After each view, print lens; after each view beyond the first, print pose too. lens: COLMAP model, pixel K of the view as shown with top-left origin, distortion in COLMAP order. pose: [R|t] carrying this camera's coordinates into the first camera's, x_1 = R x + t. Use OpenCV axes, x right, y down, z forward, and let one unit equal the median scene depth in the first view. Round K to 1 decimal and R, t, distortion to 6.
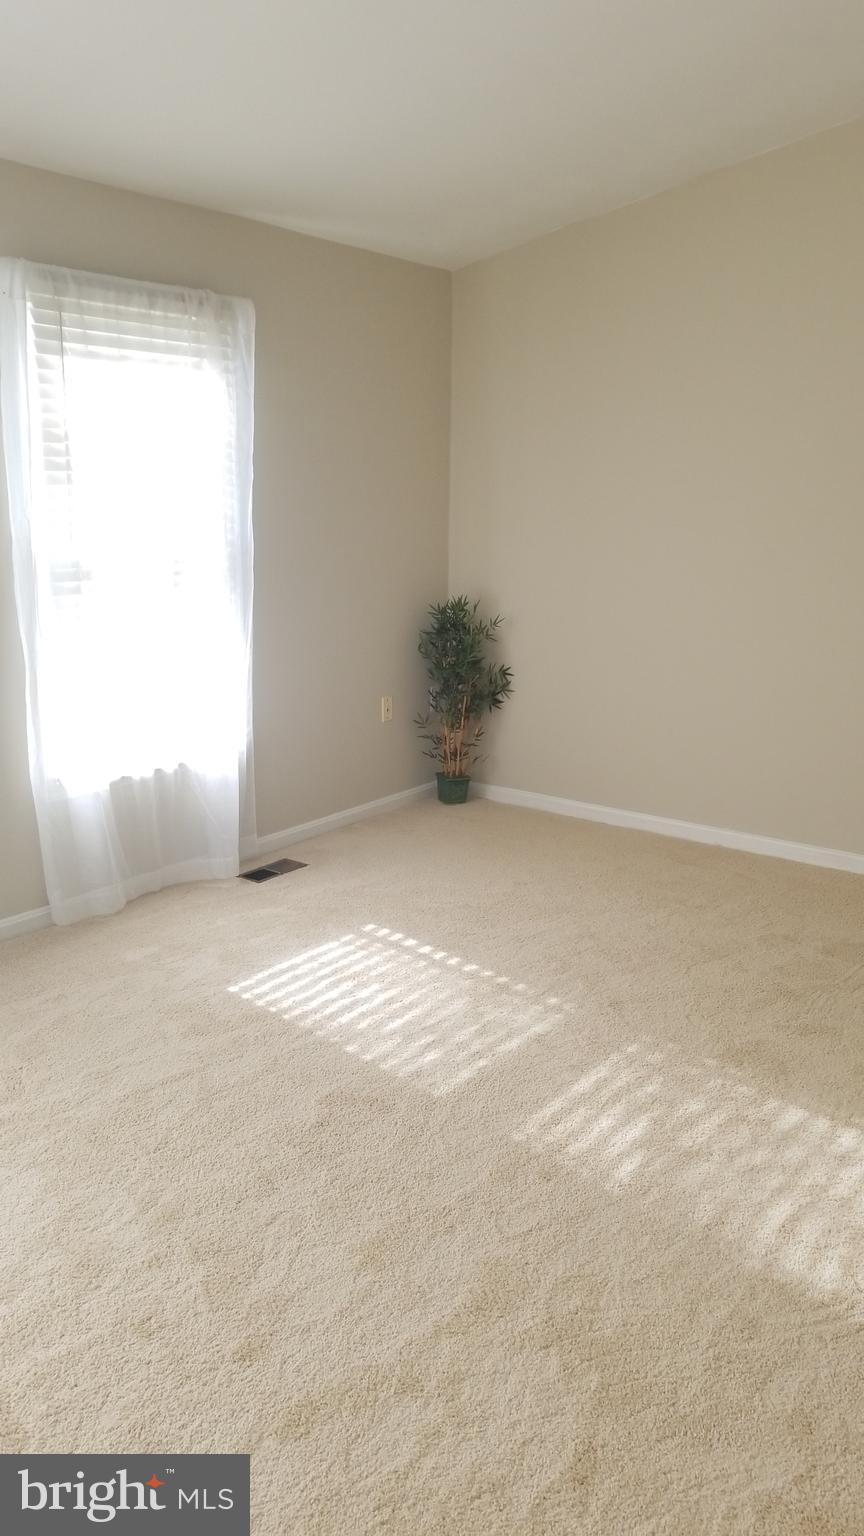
lens RADIAL K [[1218.4, 0, 428.7], [0, 1218.4, 767.2], [0, 0, 1]] dist [0.083420, -0.076209]
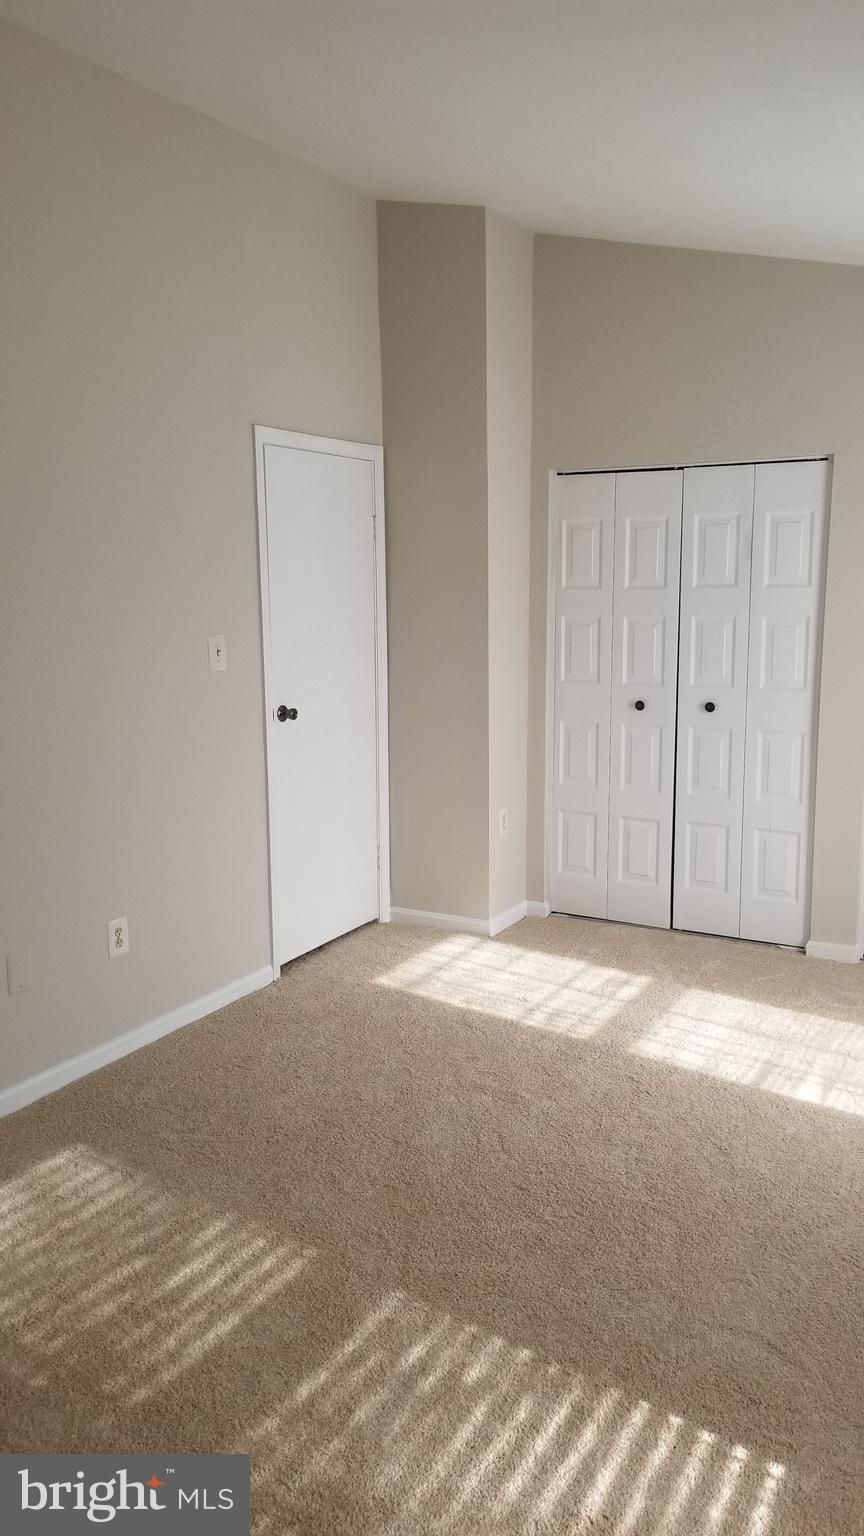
lens RADIAL K [[1218.4, 0, 442.1], [0, 1218.4, 770.7], [0, 0, 1]] dist [0.083420, -0.076209]
pose [[-0.990888, 0.013544, -0.134007, 0.091836], [-0.039556, 0.921795, 0.385656, -0.430864], [0.128751, 0.387442, -0.912859, 1.699901]]
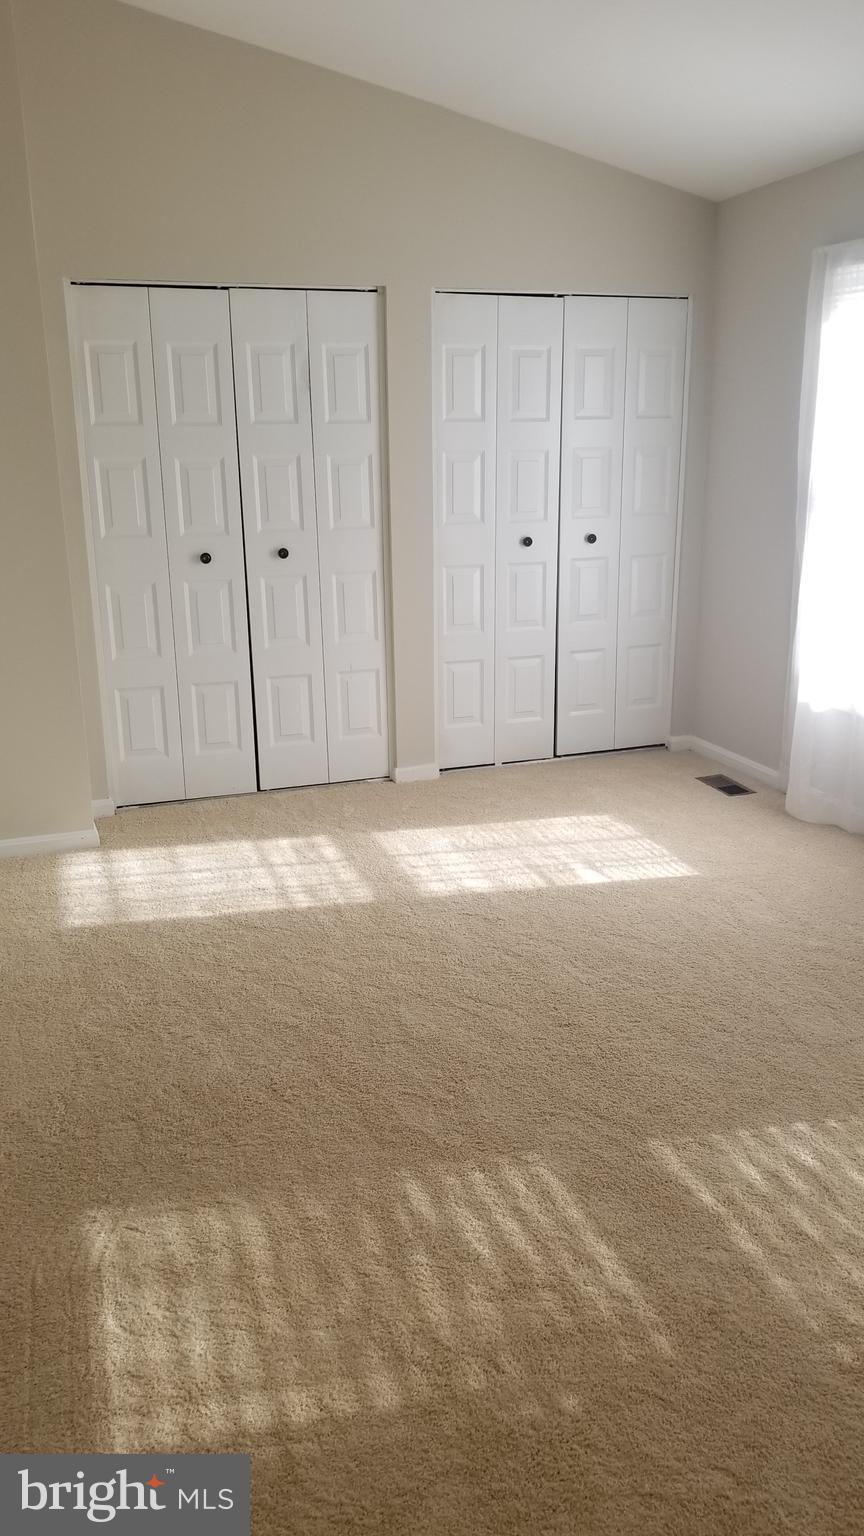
lens RADIAL K [[1218.4, 0, 463.1], [0, 1218.4, 769.0], [0, 0, 1]] dist [0.083420, -0.076209]
pose [[-0.548153, 0.219393, -0.807091, 0.729857], [-0.191546, 0.906406, 0.376482, -0.272761], [0.814149, 0.360965, -0.454825, 1.210812]]
